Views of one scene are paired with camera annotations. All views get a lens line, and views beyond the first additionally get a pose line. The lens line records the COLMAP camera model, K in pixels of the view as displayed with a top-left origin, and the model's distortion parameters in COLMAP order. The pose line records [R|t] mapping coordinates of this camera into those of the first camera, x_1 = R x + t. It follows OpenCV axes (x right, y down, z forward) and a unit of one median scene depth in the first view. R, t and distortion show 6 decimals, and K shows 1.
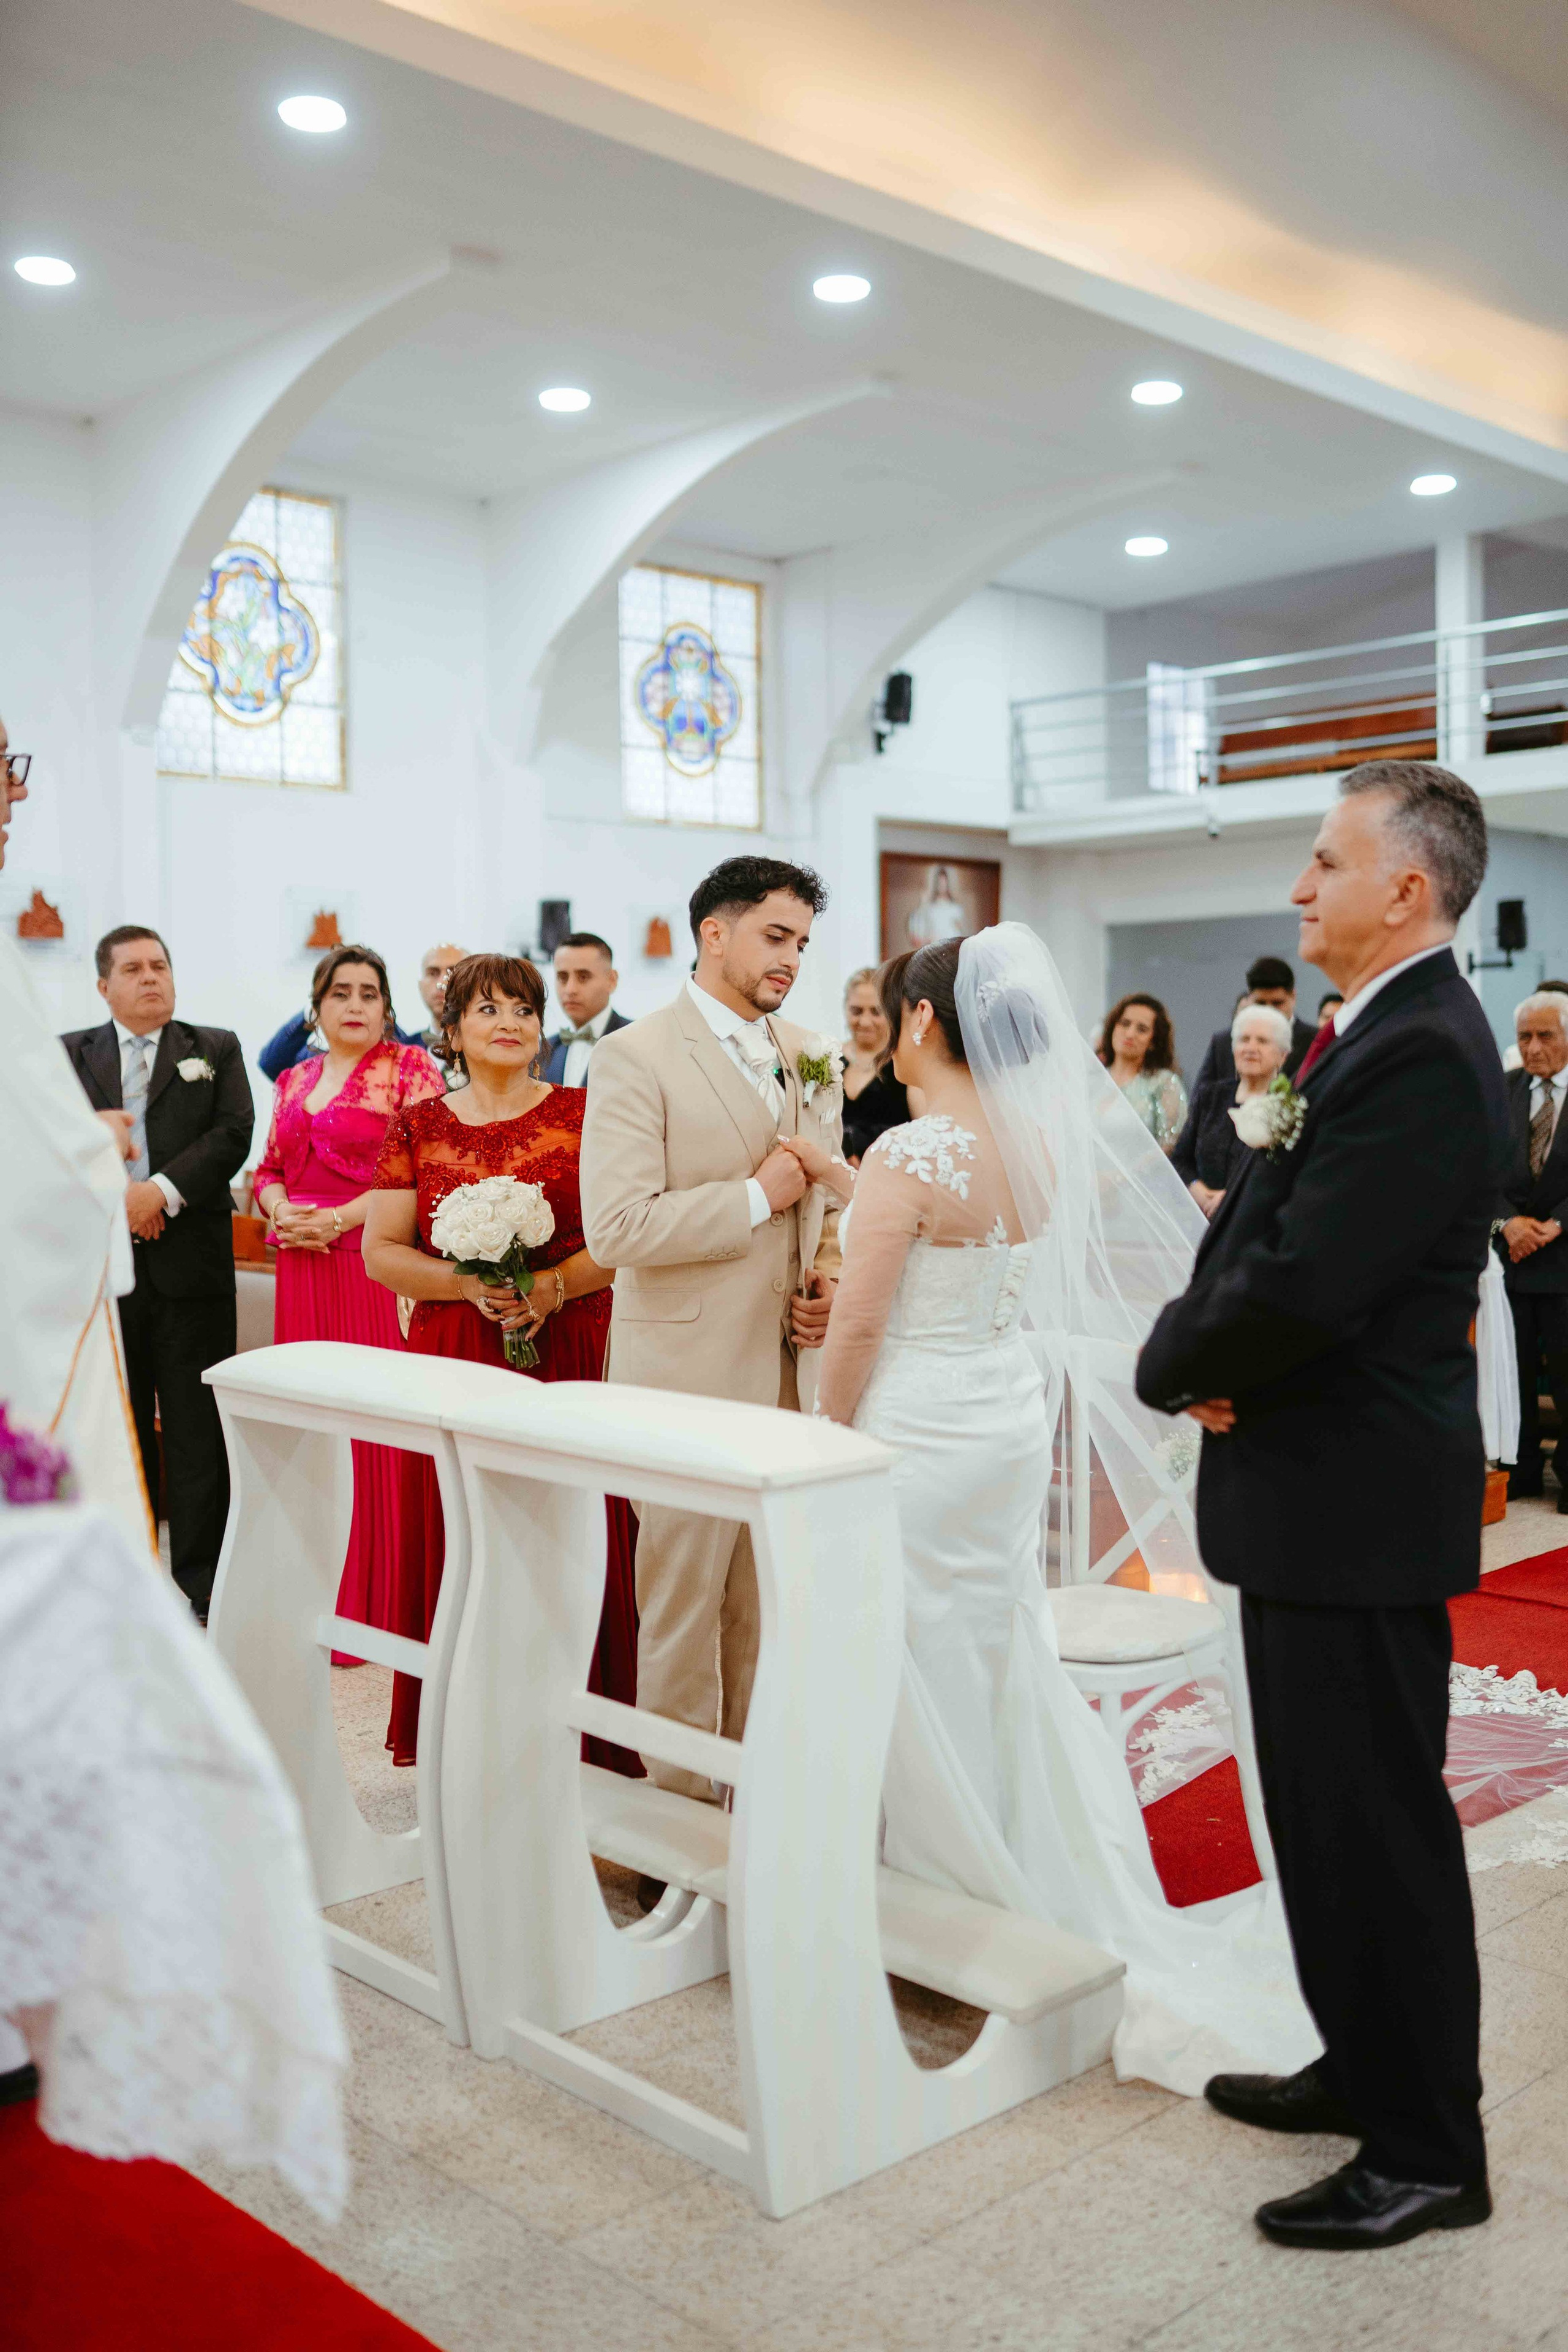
lens RADIAL K [[2239.3, 0, 795.2], [0, 2239.3, 1176.4], [0, 0, 1]] dist [-0.059237, 0.079323]
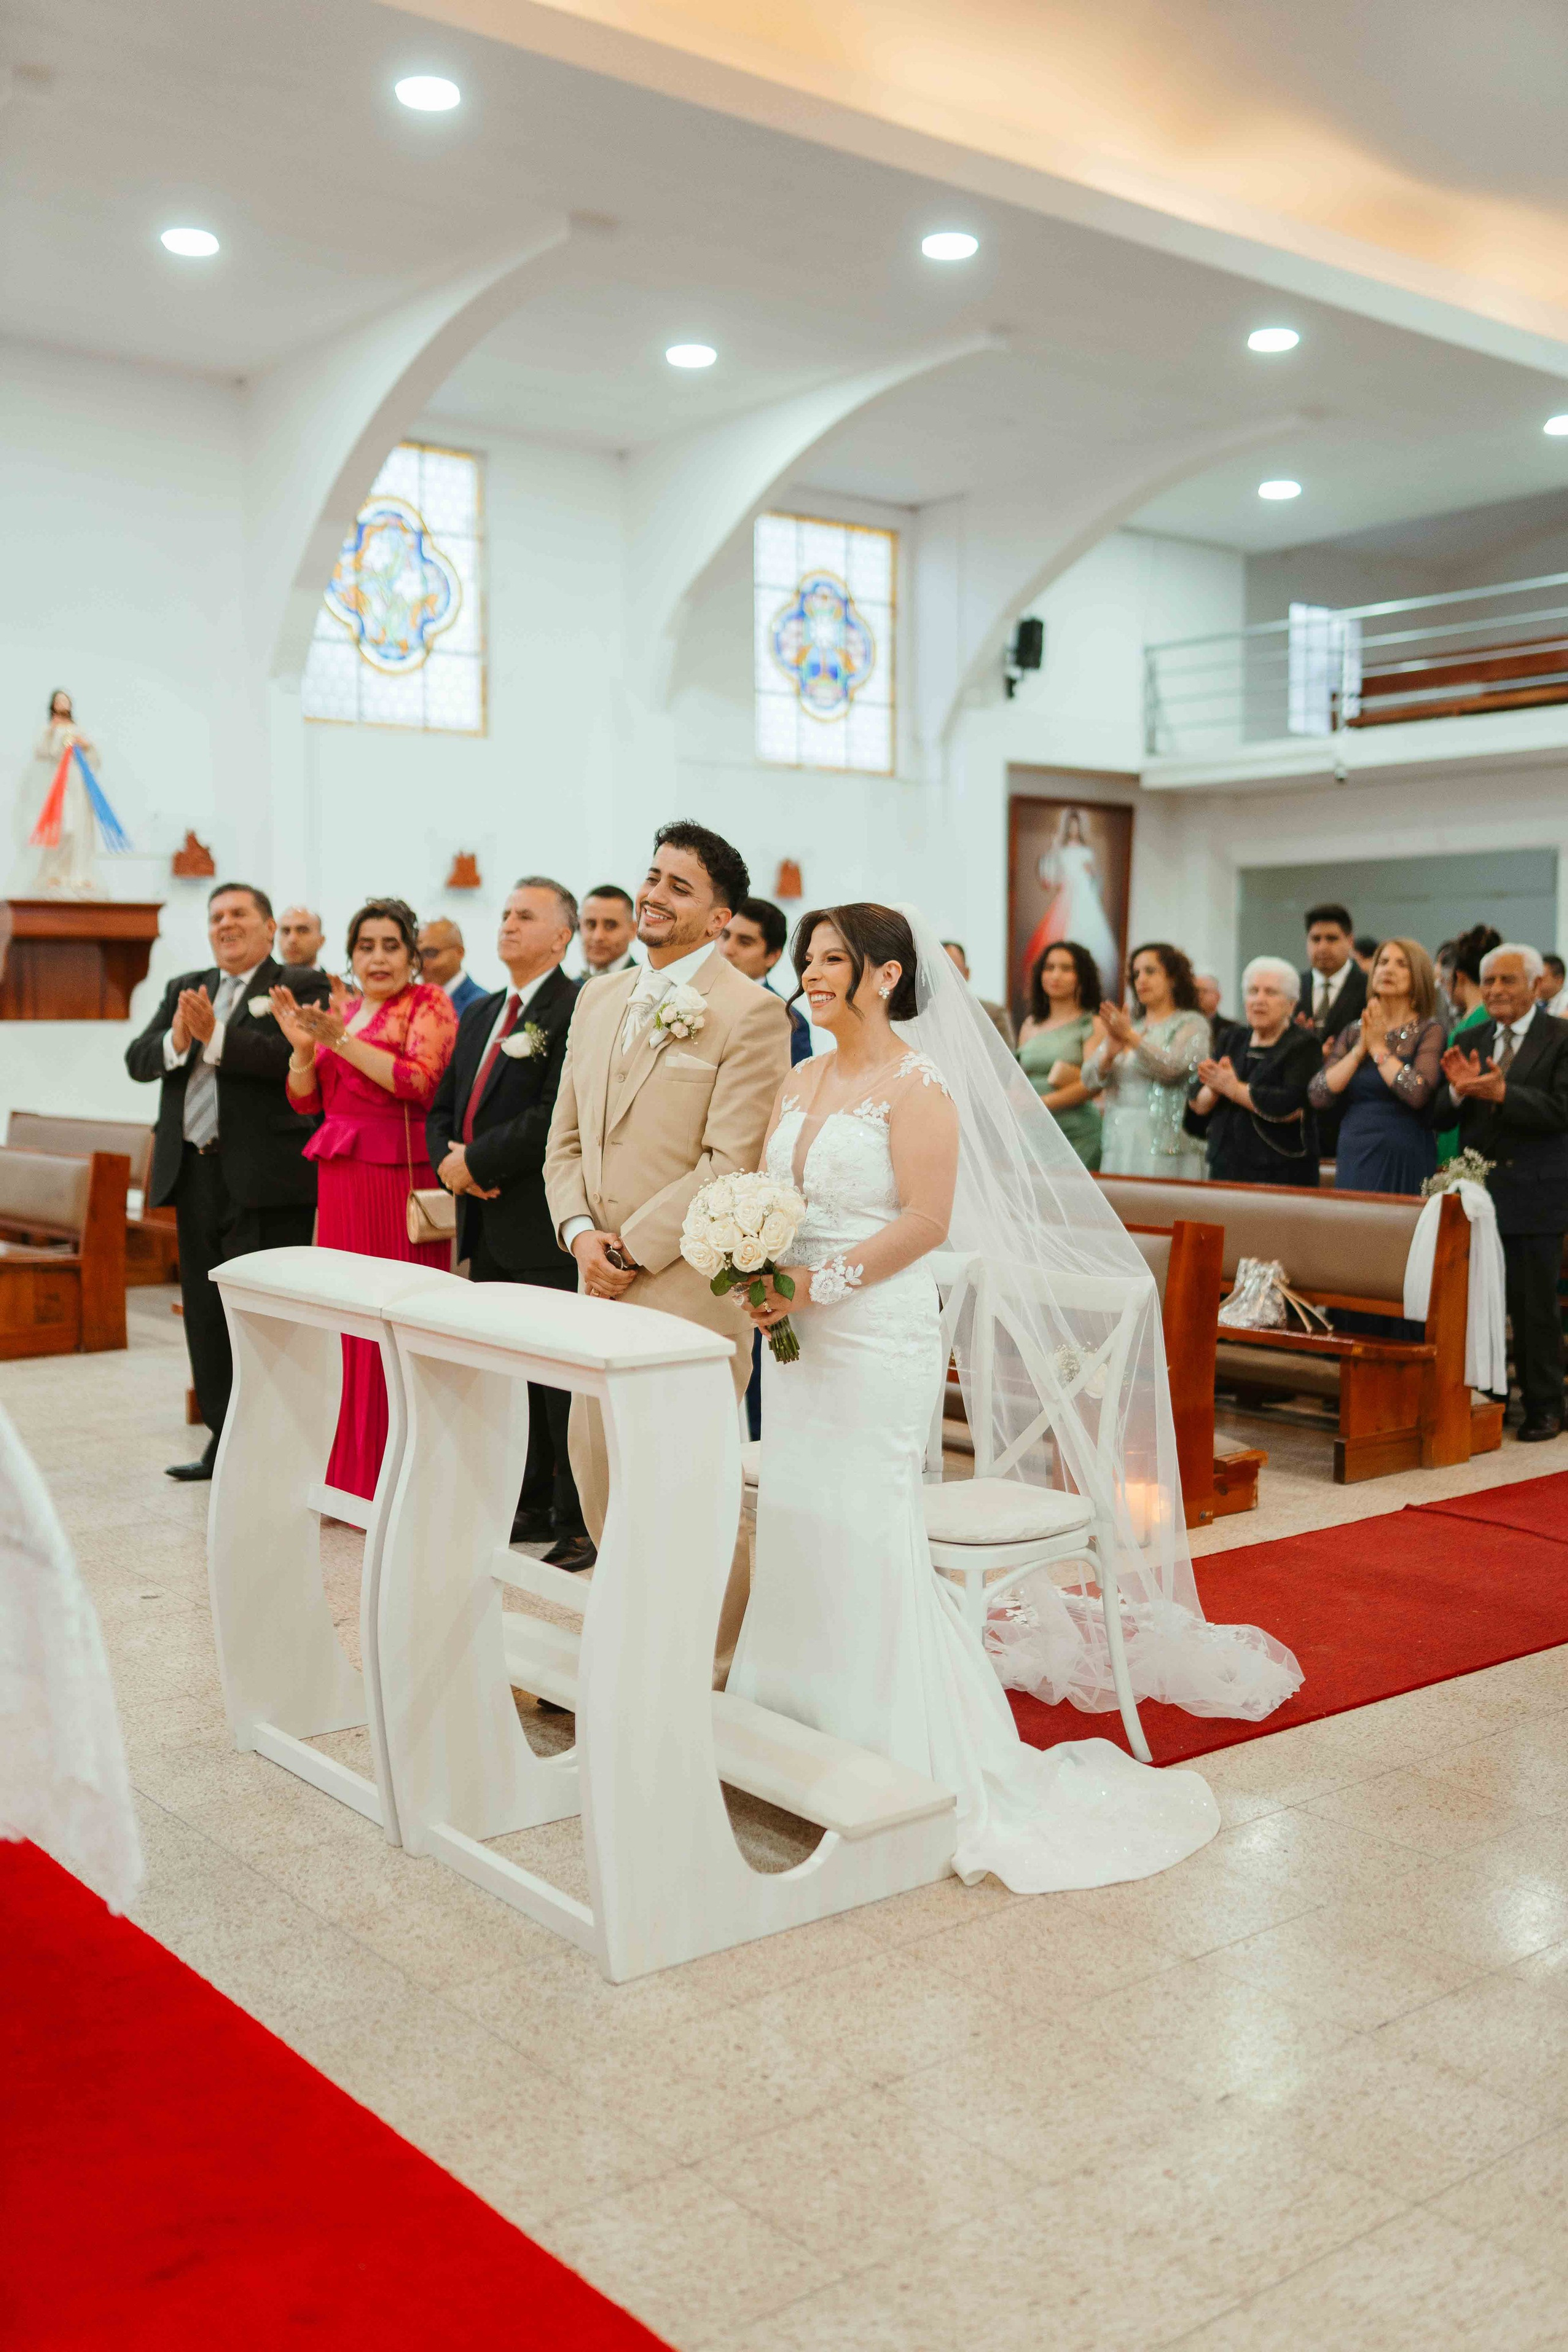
lens RADIAL K [[2223.9, 0, 788.7], [0, 2223.9, 1182.4], [0, 0, 1]] dist [0.002703, -0.008100]
pose [[0.996136, 0.017711, -0.086015, 0.044379], [-0.014959, 0.999359, 0.032539, -0.000243], [0.086536, -0.031127, 0.995762, -0.042026]]
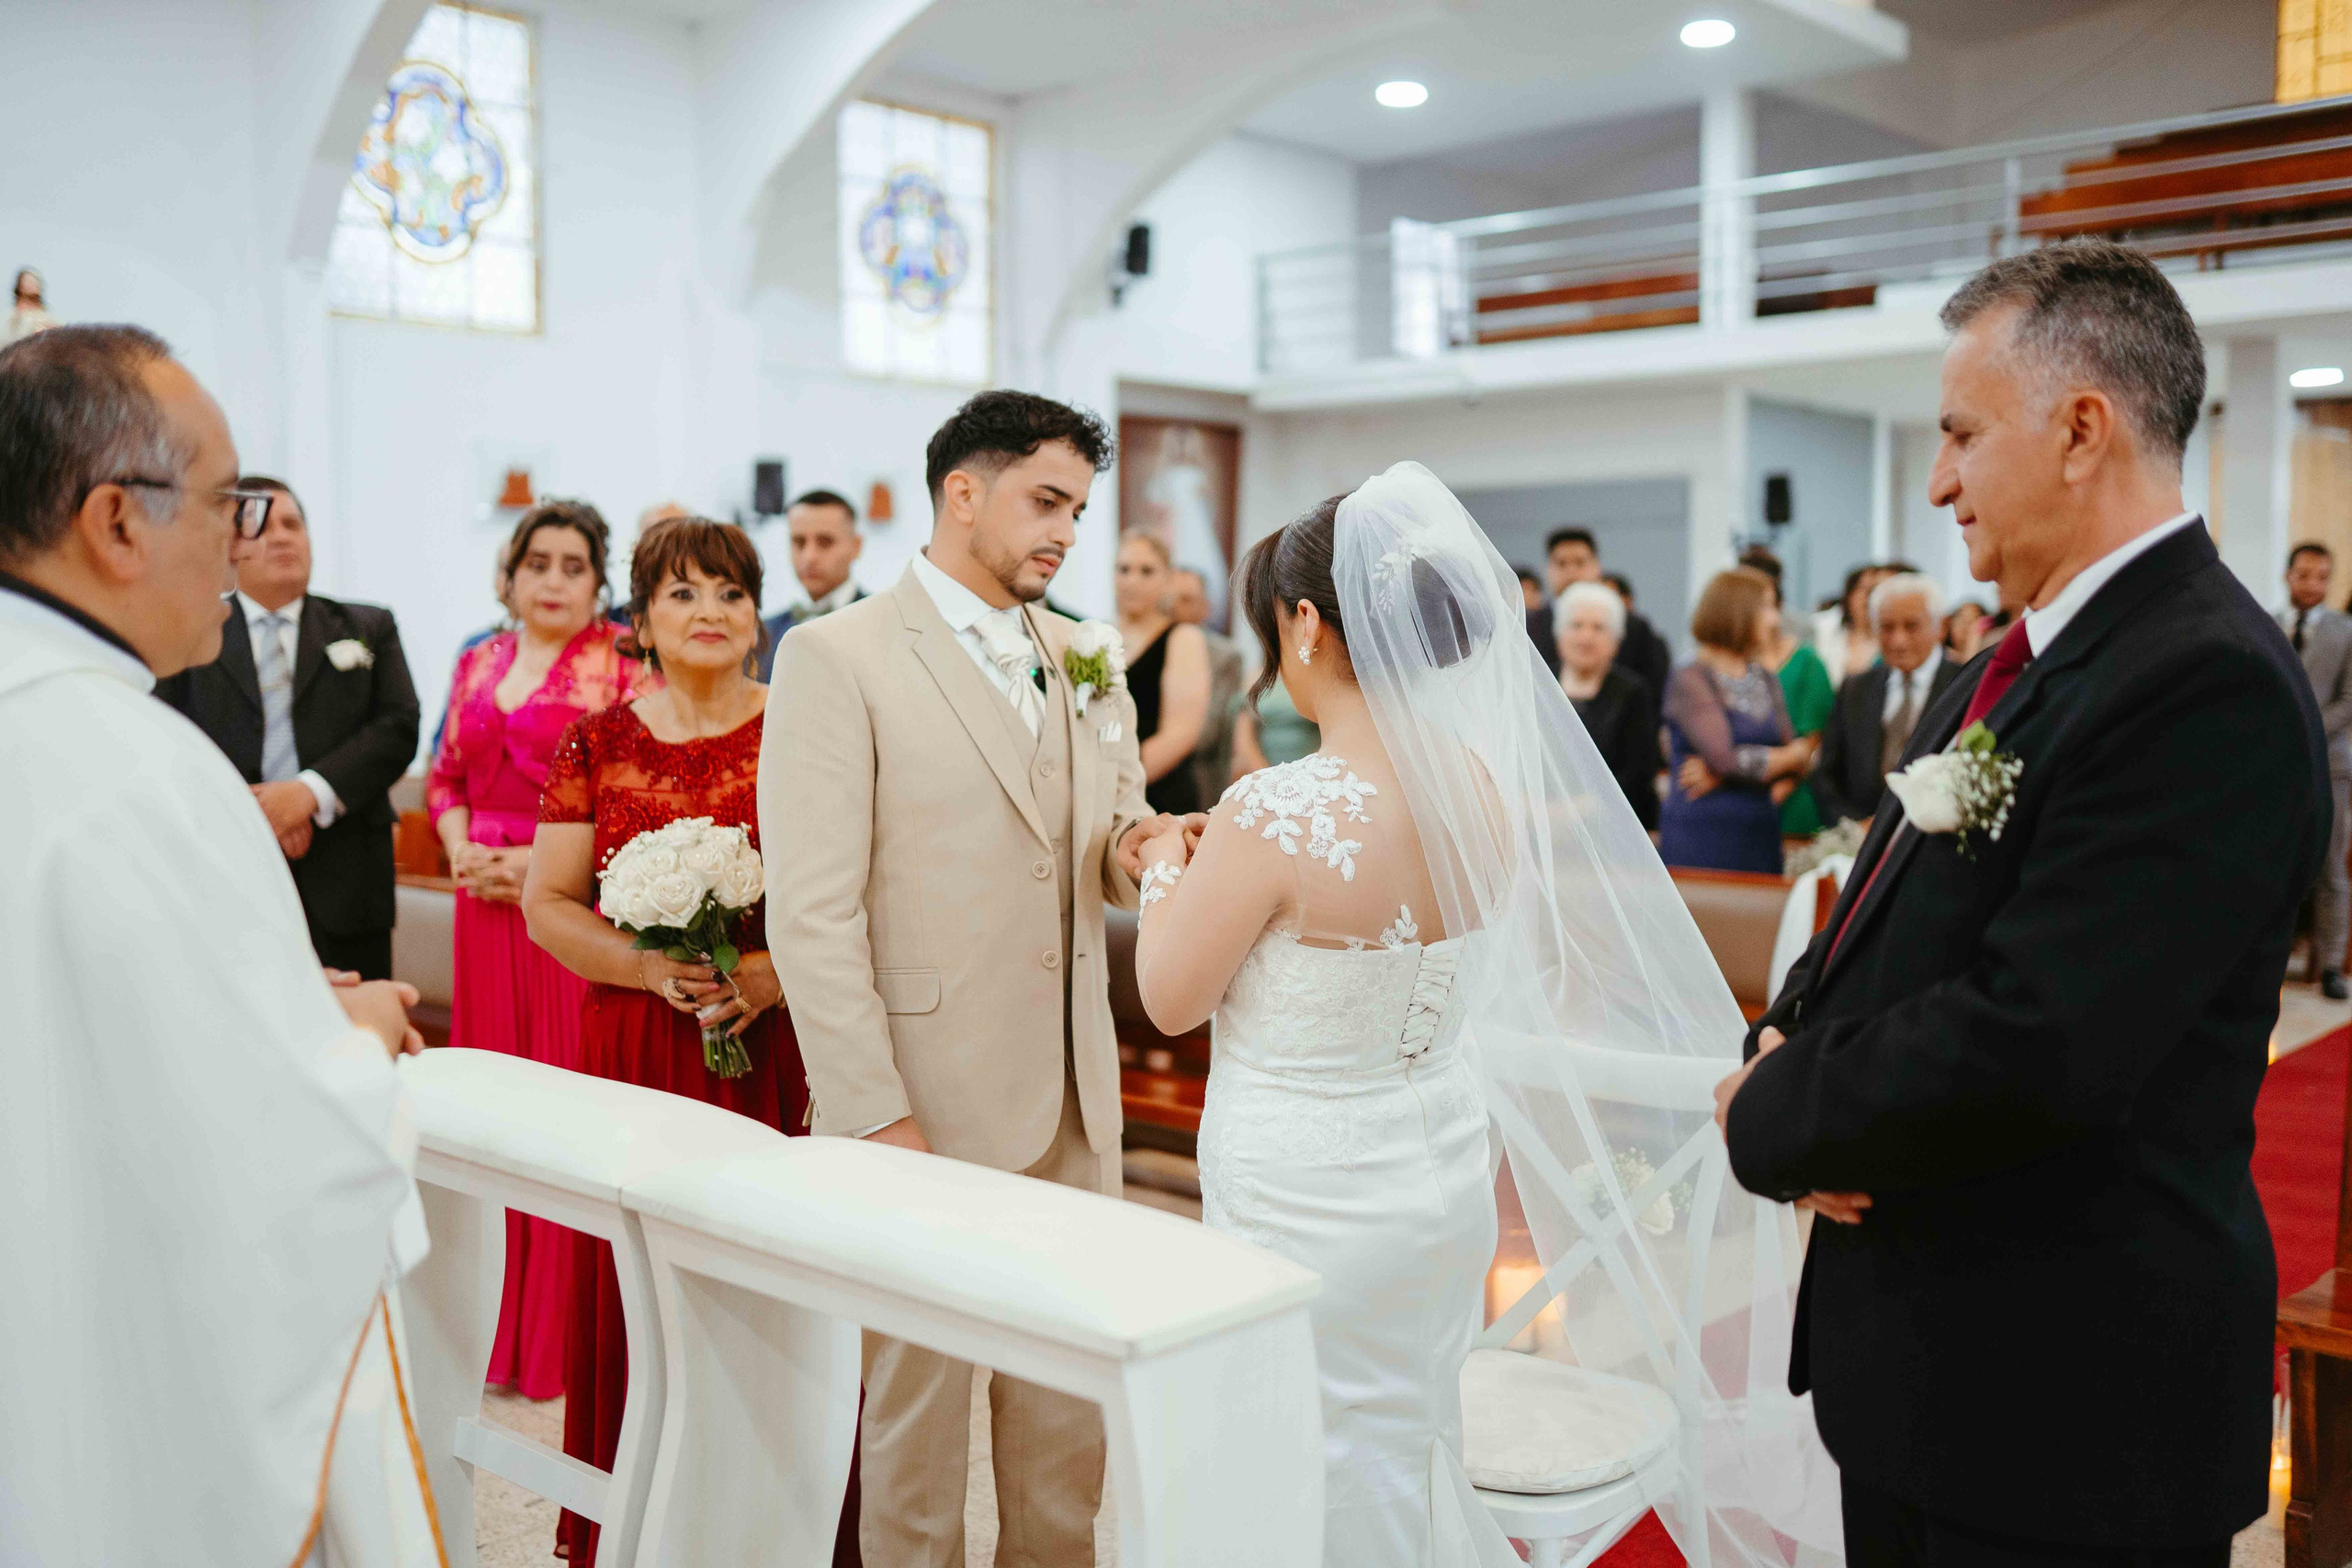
lens RADIAL K [[2239.1, 0, 1158.2], [0, 2239.1, 792.4], [0, 0, 1]] dist [-0.059237, 0.079323]
pose [[0.997733, 0.004481, 0.067140, -0.011694], [-0.005903, 0.999762, 0.020987, -0.008356], [-0.067030, -0.021335, 0.997523, 0.089264]]
